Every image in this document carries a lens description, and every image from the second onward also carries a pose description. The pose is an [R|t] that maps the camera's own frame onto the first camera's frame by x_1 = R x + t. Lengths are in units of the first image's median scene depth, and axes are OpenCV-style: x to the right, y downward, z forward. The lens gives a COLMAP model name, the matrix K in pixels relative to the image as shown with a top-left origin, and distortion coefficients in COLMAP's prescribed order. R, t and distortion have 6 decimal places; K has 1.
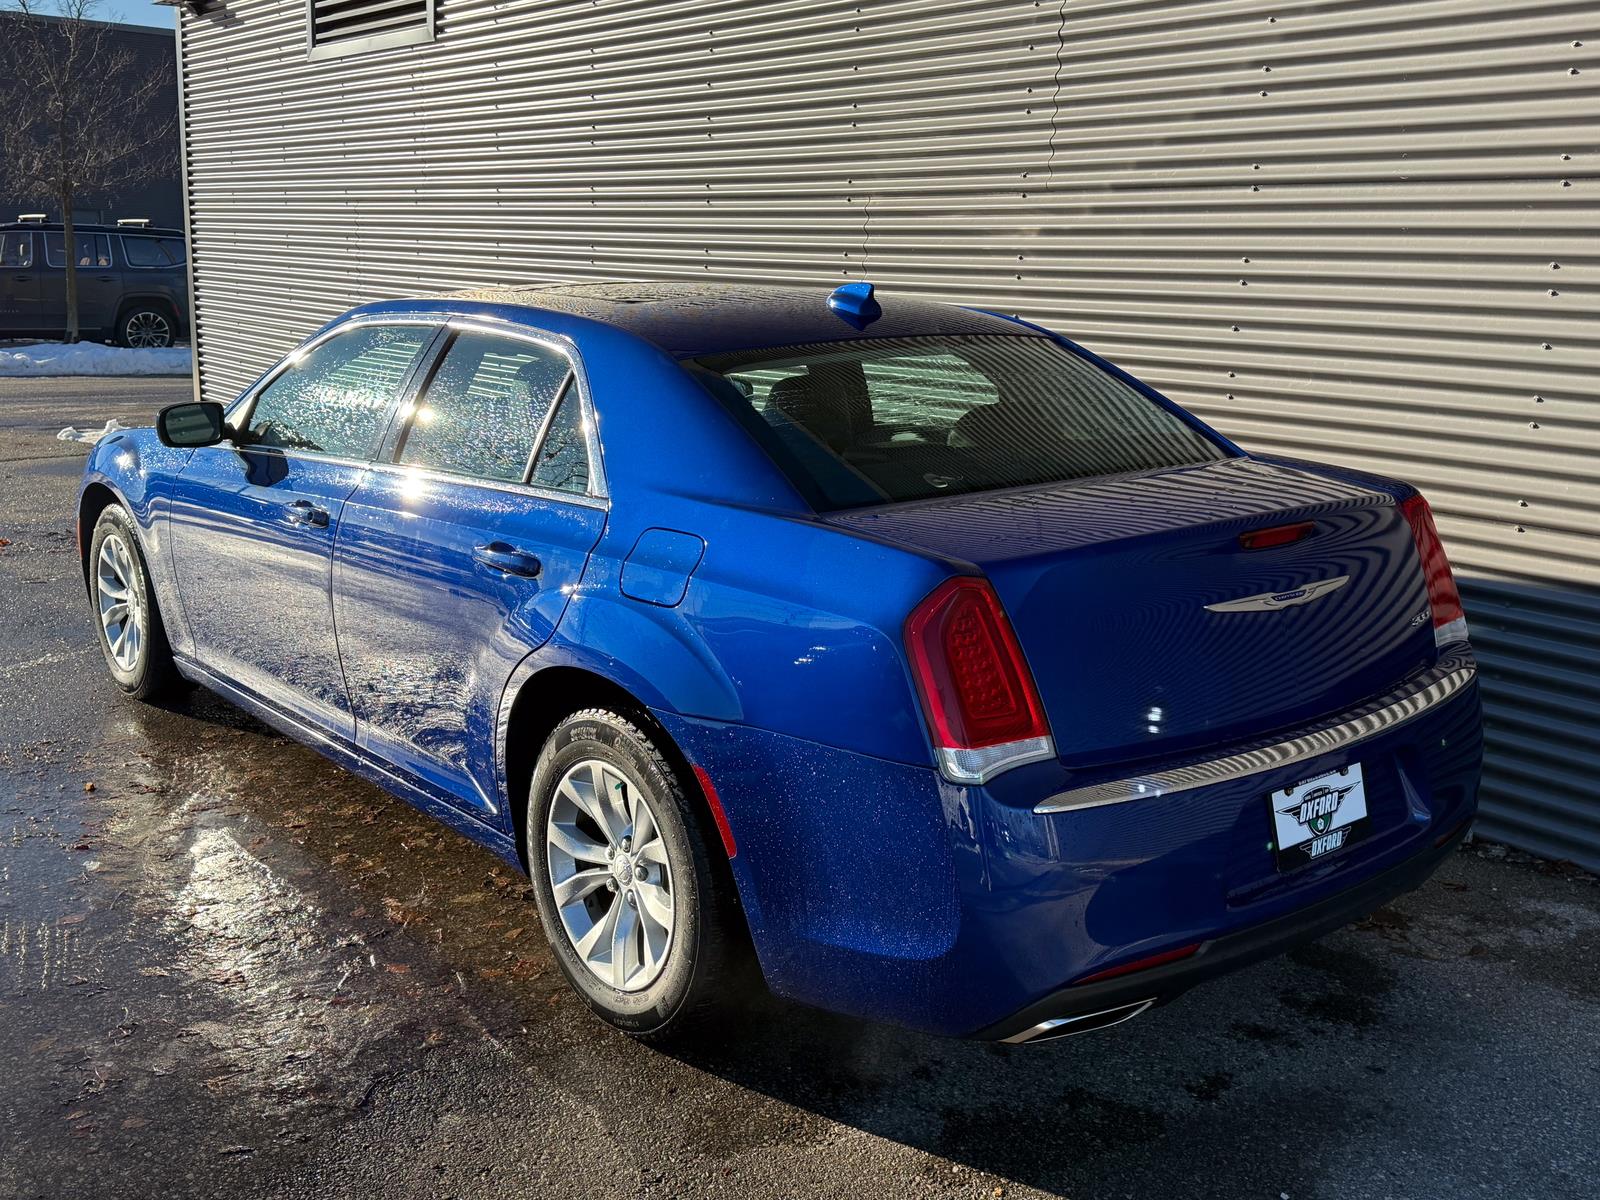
lens RADIAL K [[1630.0, 0, 800.0], [0, 1630.0, 600.0], [0, 0, 1]] dist [0.108656, -0.018254]
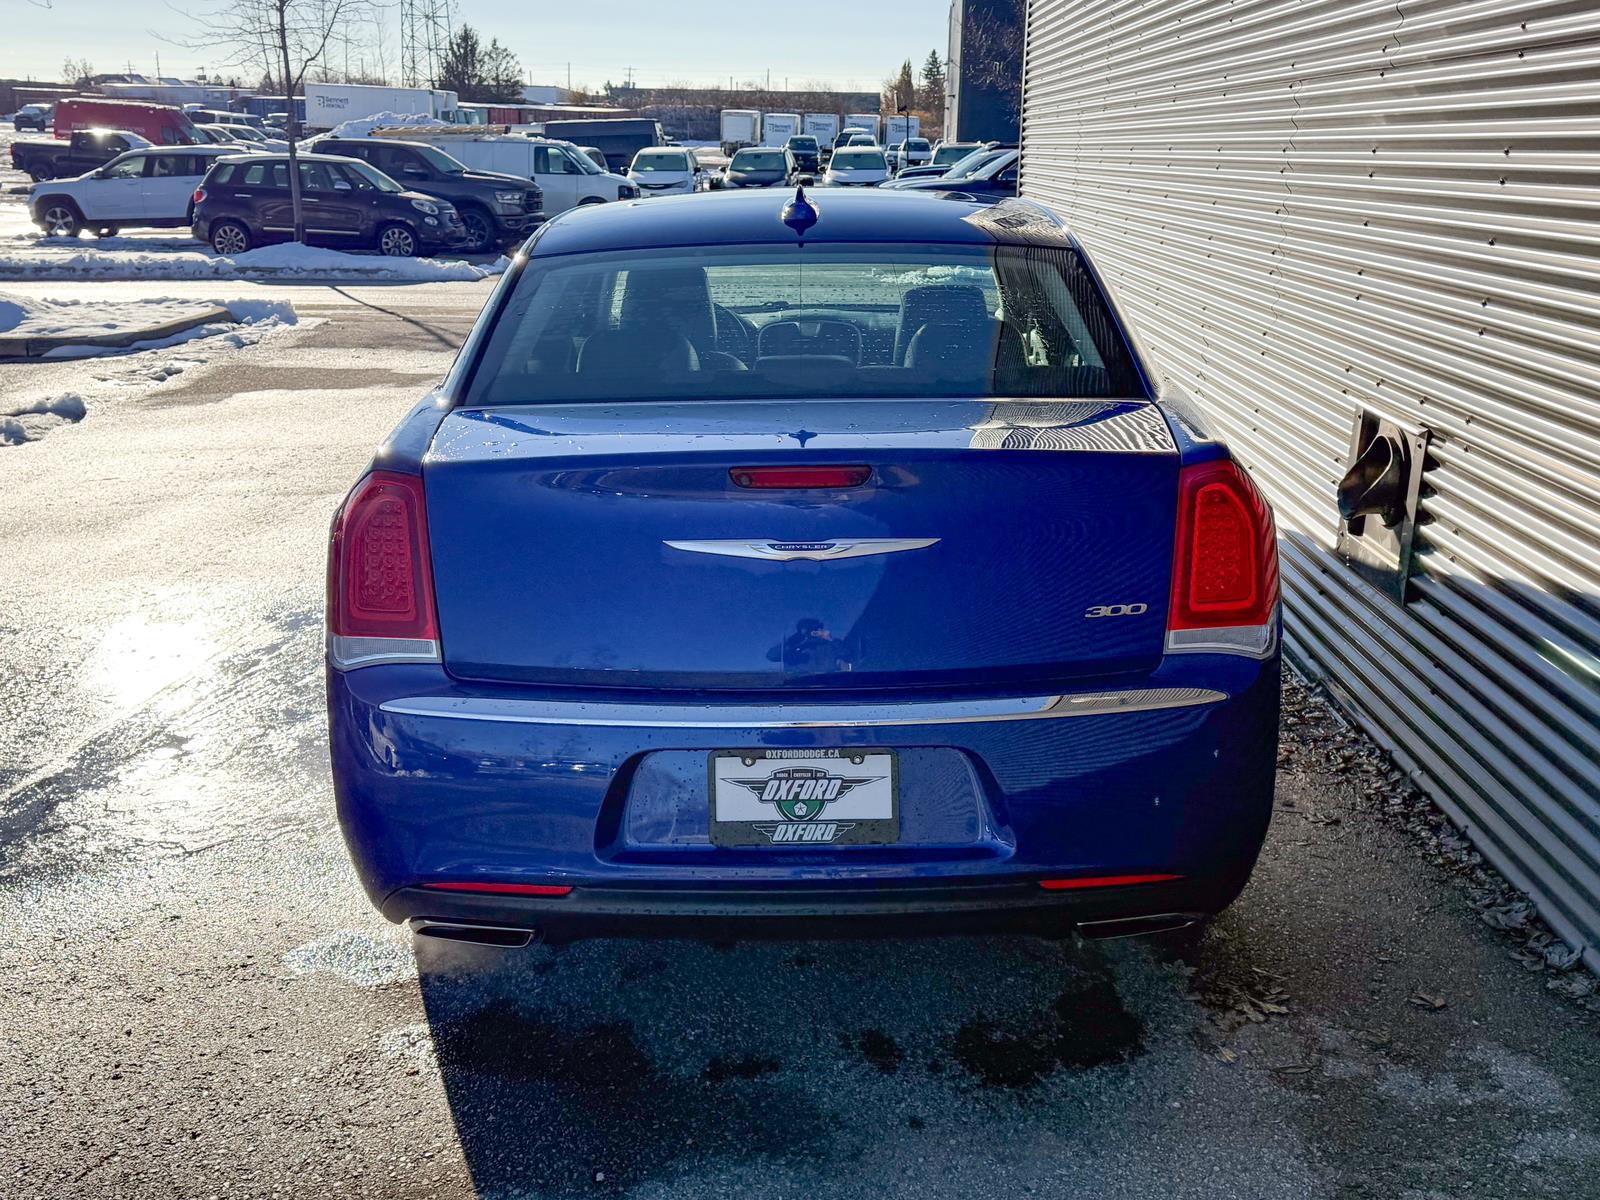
lens RADIAL K [[1630.0, 0, 800.0], [0, 1630.0, 600.0], [0, 0, 1]] dist [0.108656, -0.018254]
pose [[0.756122, 0.154573, -0.635914, 0.845645], [-0.124296, 0.987938, 0.092348, -0.053554], [0.642519, 0.009215, 0.766214, 0.334270]]
